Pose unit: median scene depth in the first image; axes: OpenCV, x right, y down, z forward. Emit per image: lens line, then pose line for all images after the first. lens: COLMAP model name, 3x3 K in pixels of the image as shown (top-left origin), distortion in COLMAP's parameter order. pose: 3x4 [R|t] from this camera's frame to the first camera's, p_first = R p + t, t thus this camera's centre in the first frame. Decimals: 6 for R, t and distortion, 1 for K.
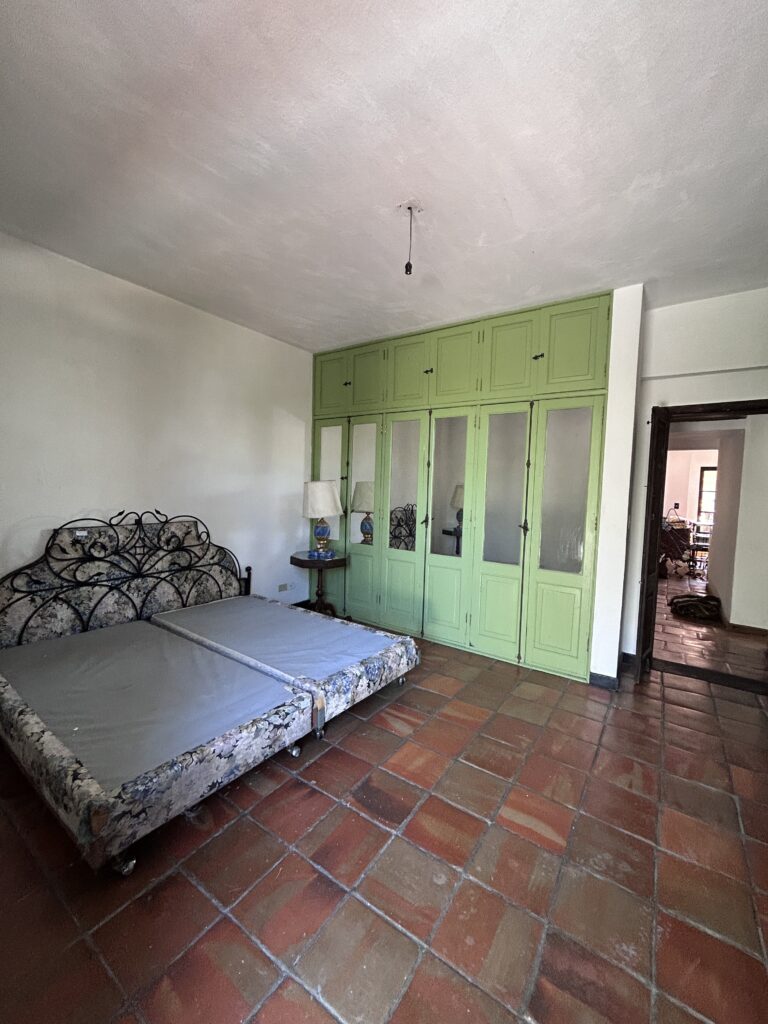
lens RADIAL K [[414.2, 0, 382.3], [0, 414.2, 509.3], [0, 0, 1]] dist [0.000055, -0.000353]
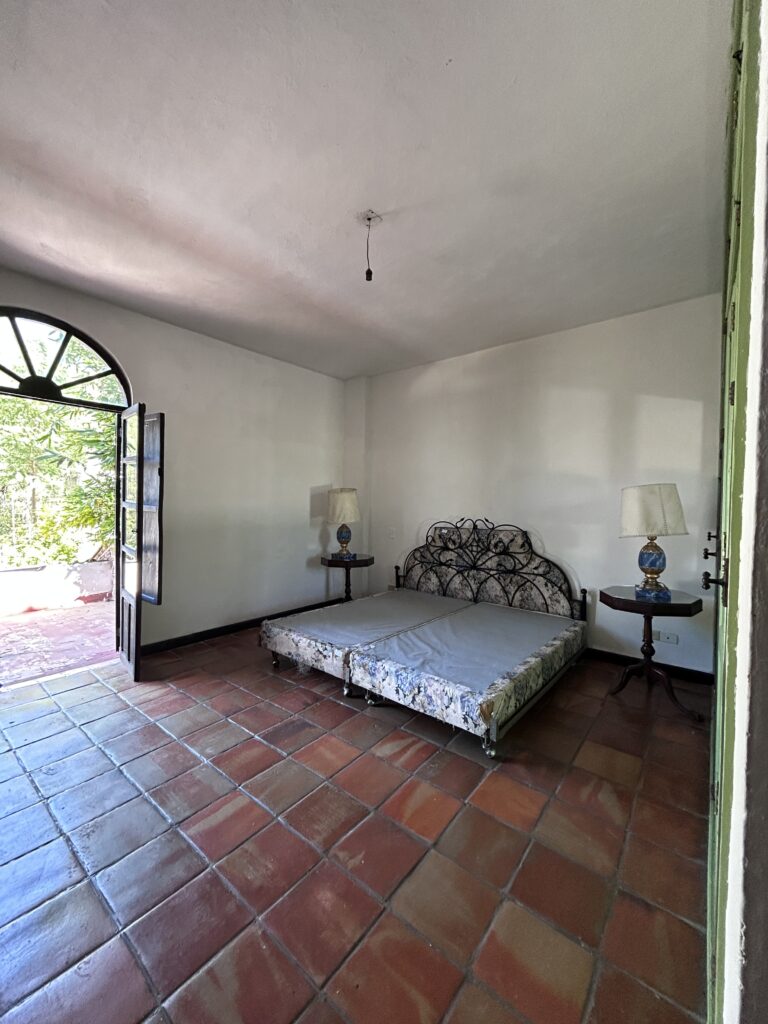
lens RADIAL K [[414.2, 0, 383.1], [0, 414.2, 510.0], [0, 0, 1]] dist [0.000055, -0.000353]
pose [[-0.074632, -0.013698, -0.997117, 0.806379], [-0.064115, 0.997903, -0.008909, 0.007806], [0.995148, 0.063266, -0.075354, 0.858227]]
